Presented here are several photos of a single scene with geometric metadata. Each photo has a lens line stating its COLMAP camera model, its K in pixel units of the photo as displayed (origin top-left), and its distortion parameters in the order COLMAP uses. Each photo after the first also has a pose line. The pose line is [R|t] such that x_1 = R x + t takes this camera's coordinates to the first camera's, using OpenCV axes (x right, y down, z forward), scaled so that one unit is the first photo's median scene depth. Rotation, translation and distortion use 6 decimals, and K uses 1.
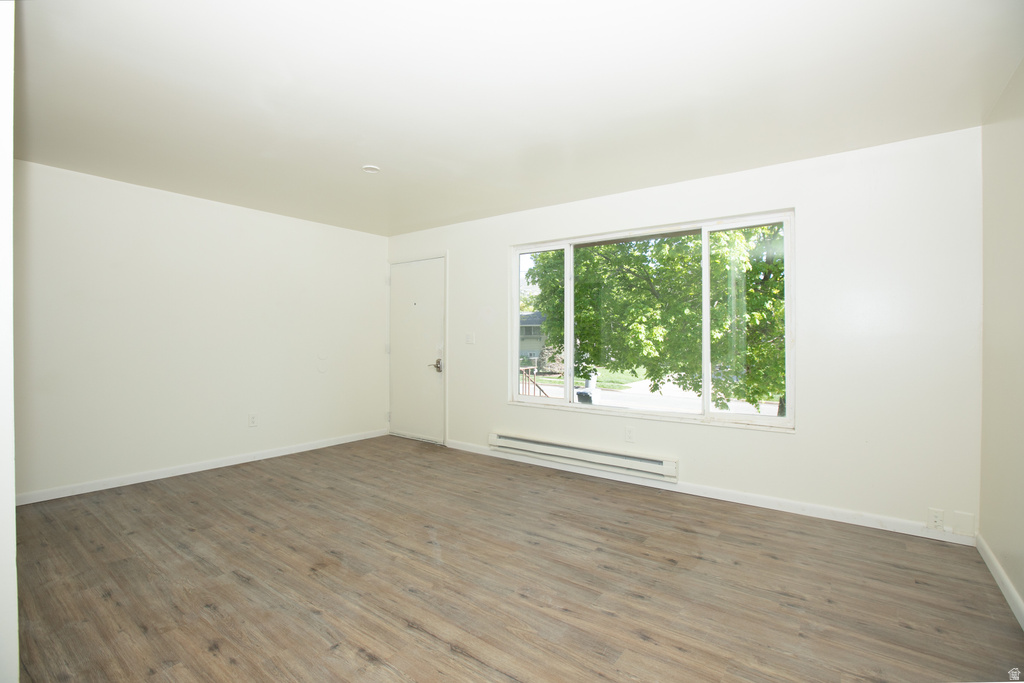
lens RADIAL K [[469.0, 0, 508.7], [0, 469.0, 336.9], [0, 0, 1]] dist [-0.027299, 0.004461]
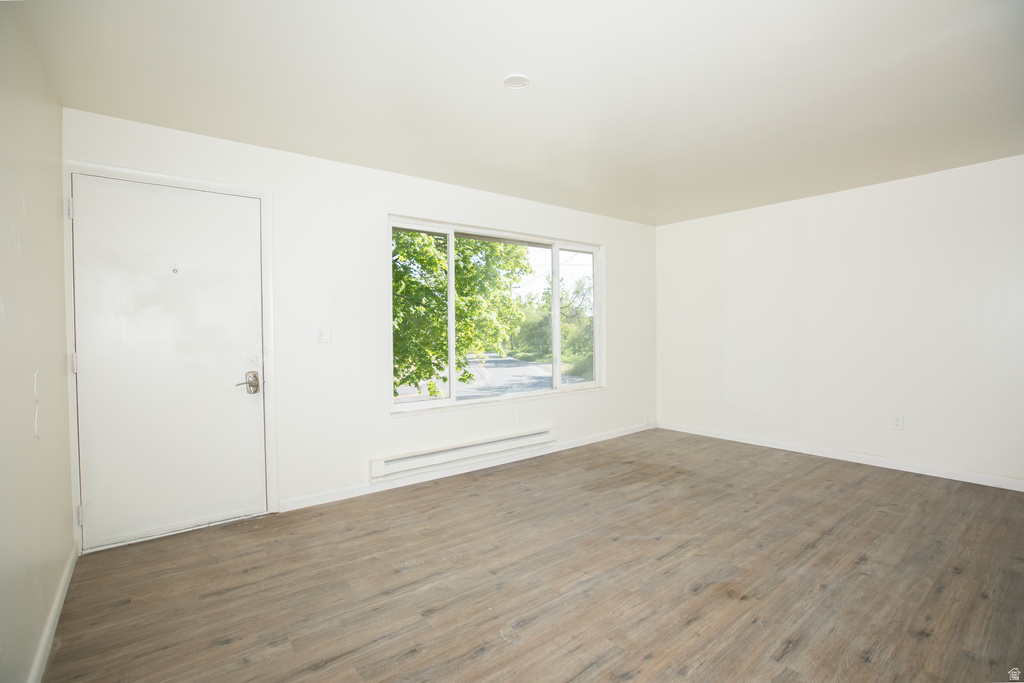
lens RADIAL K [[469.0, 0, 506.8], [0, 469.0, 338.2], [0, 0, 1]] dist [-0.027299, 0.004461]
pose [[0.250307, -0.015877, 0.968036, -1.096141], [0.004739, 0.999874, 0.015173, 0.001955], [-0.968155, 0.000789, 0.250351, 0.978354]]
